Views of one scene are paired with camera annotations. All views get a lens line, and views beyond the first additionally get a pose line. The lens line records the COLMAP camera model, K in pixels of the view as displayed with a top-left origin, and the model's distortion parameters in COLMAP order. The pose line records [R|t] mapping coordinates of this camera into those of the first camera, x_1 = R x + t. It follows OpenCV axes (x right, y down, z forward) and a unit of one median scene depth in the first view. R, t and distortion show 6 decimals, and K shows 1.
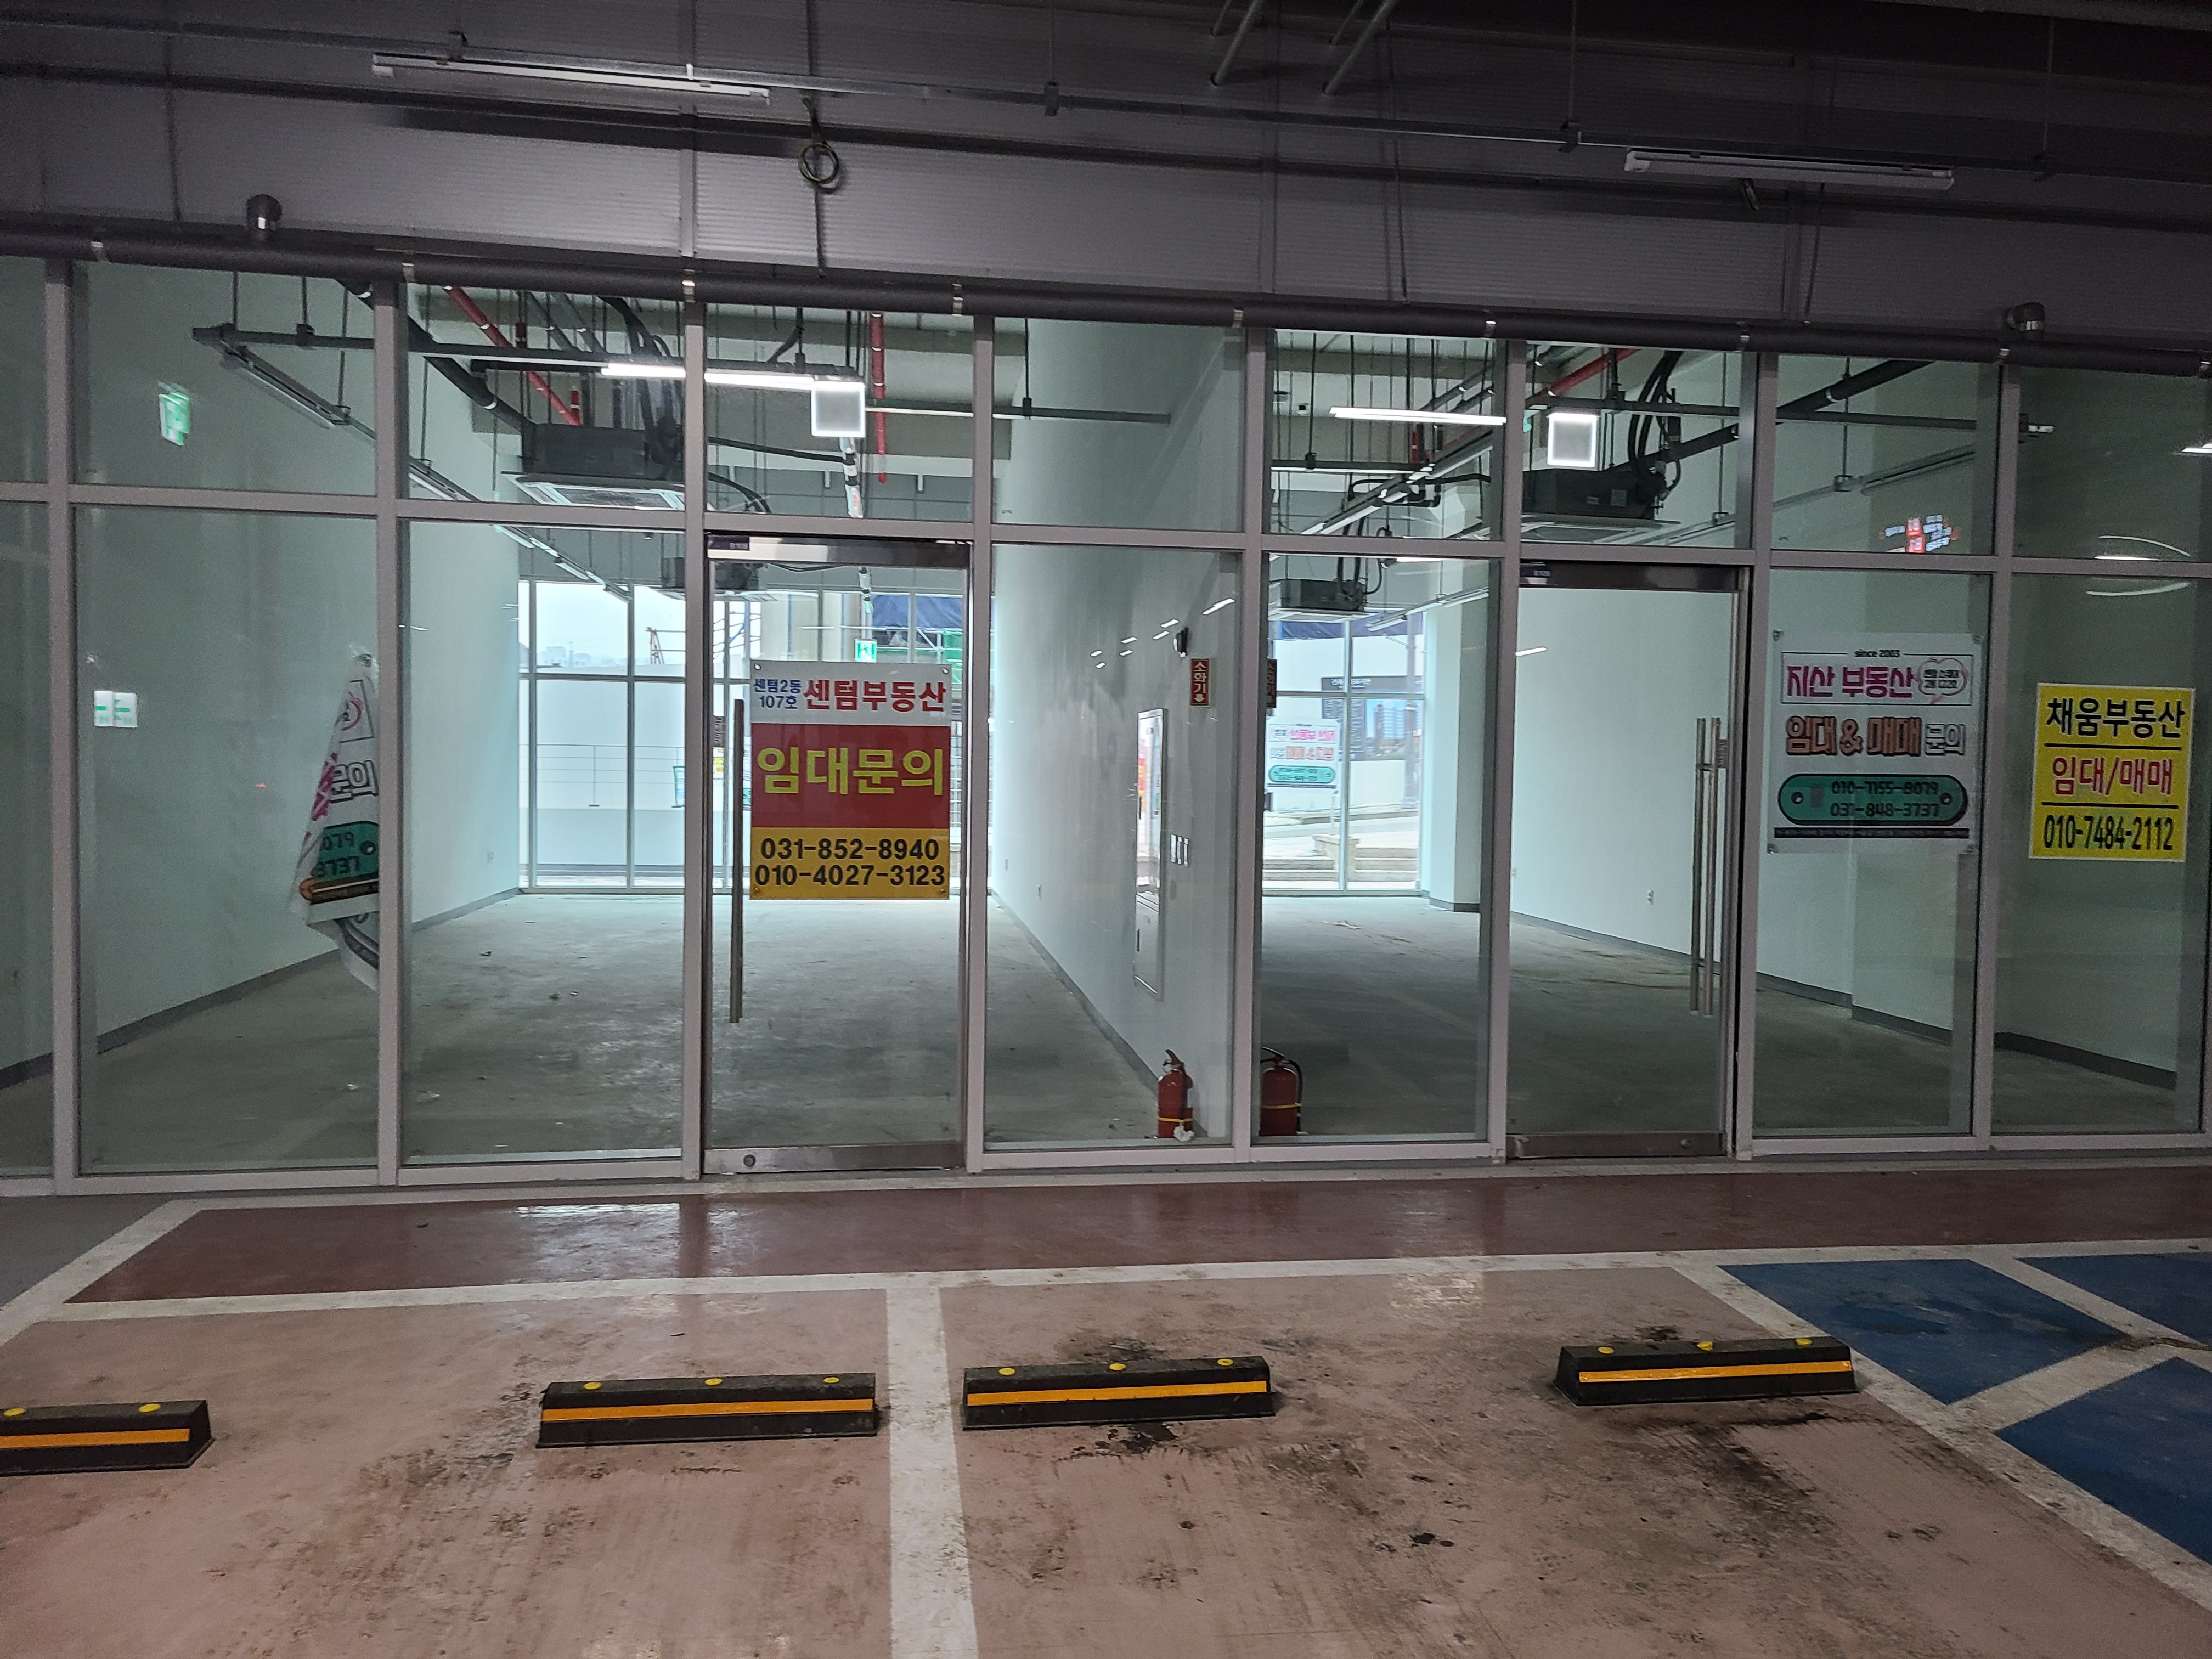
lens RADIAL K [[1656.5, 0, 1107.8], [0, 1656.5, 829.4], [0, 0, 1]] dist [0.026033, -0.008501]
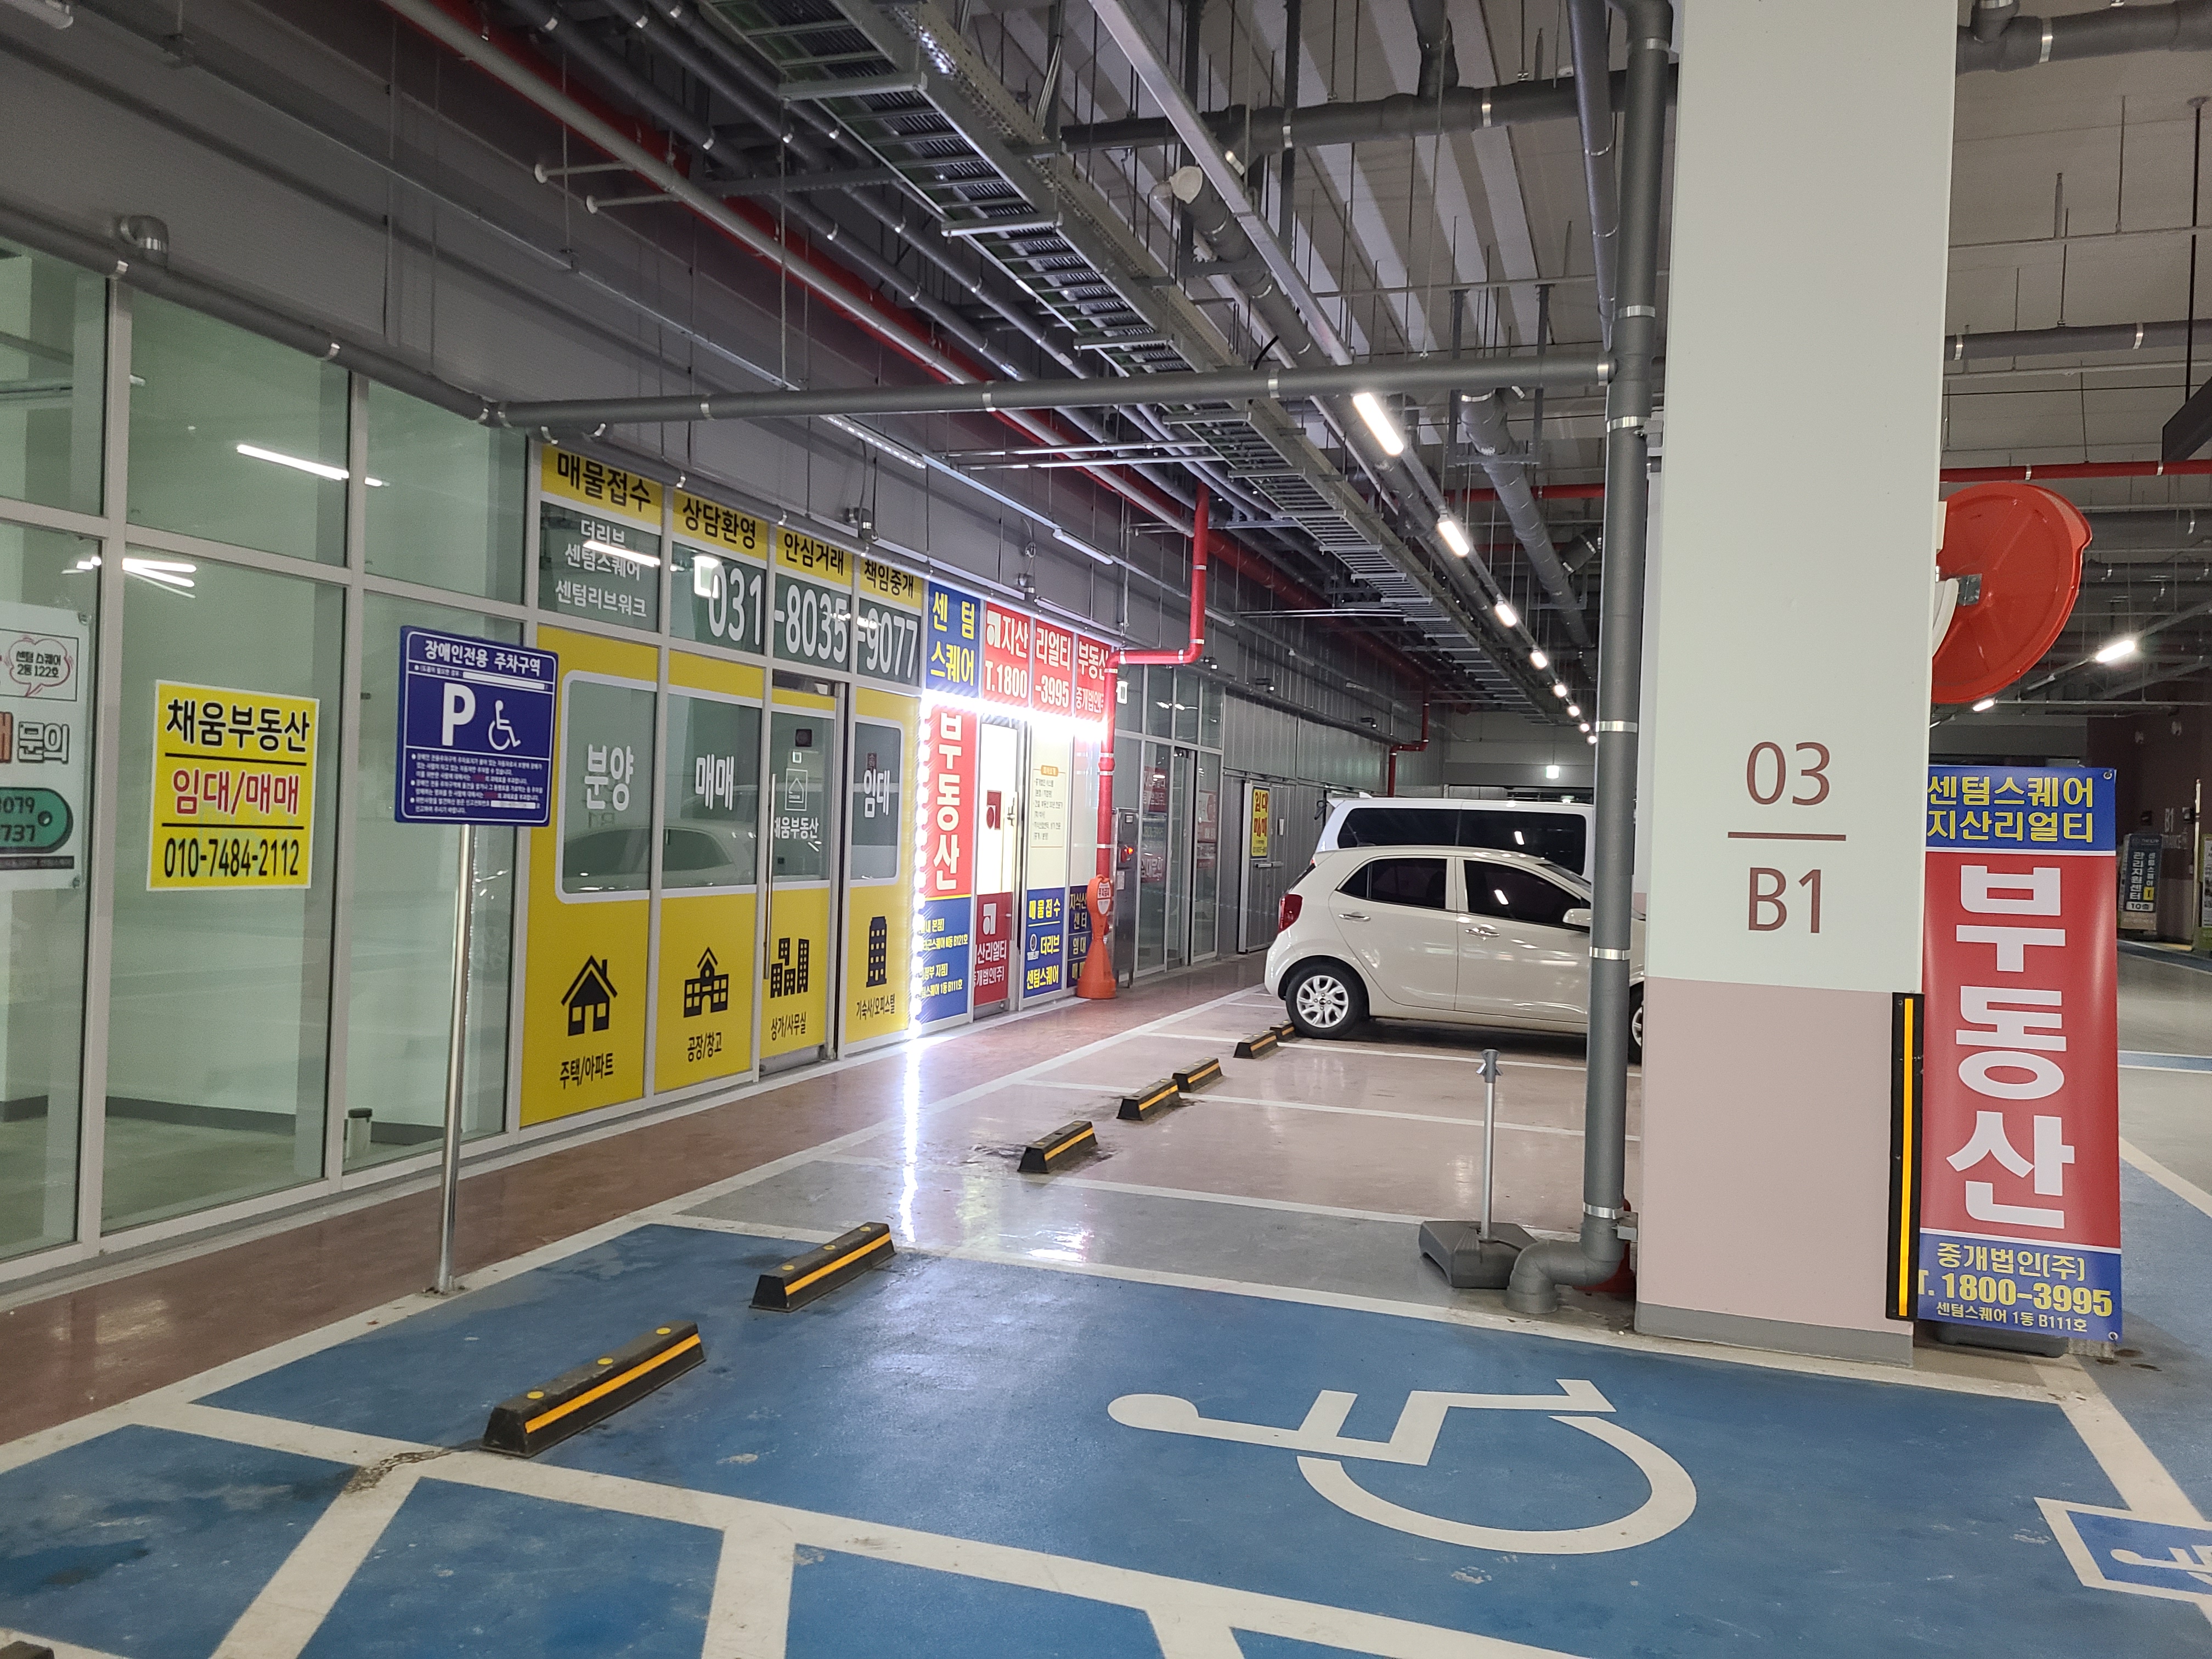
lens RADIAL K [[1656.5, 0, 1107.5], [0, 1656.5, 819.9], [0, 0, 1]] dist [0.026033, -0.008501]
pose [[0.444873, 0.001672, 0.895592, 0.022840], [0.012884, 0.999883, -0.008266, -0.004774], [-0.895501, 0.015216, 0.444800, 0.205367]]
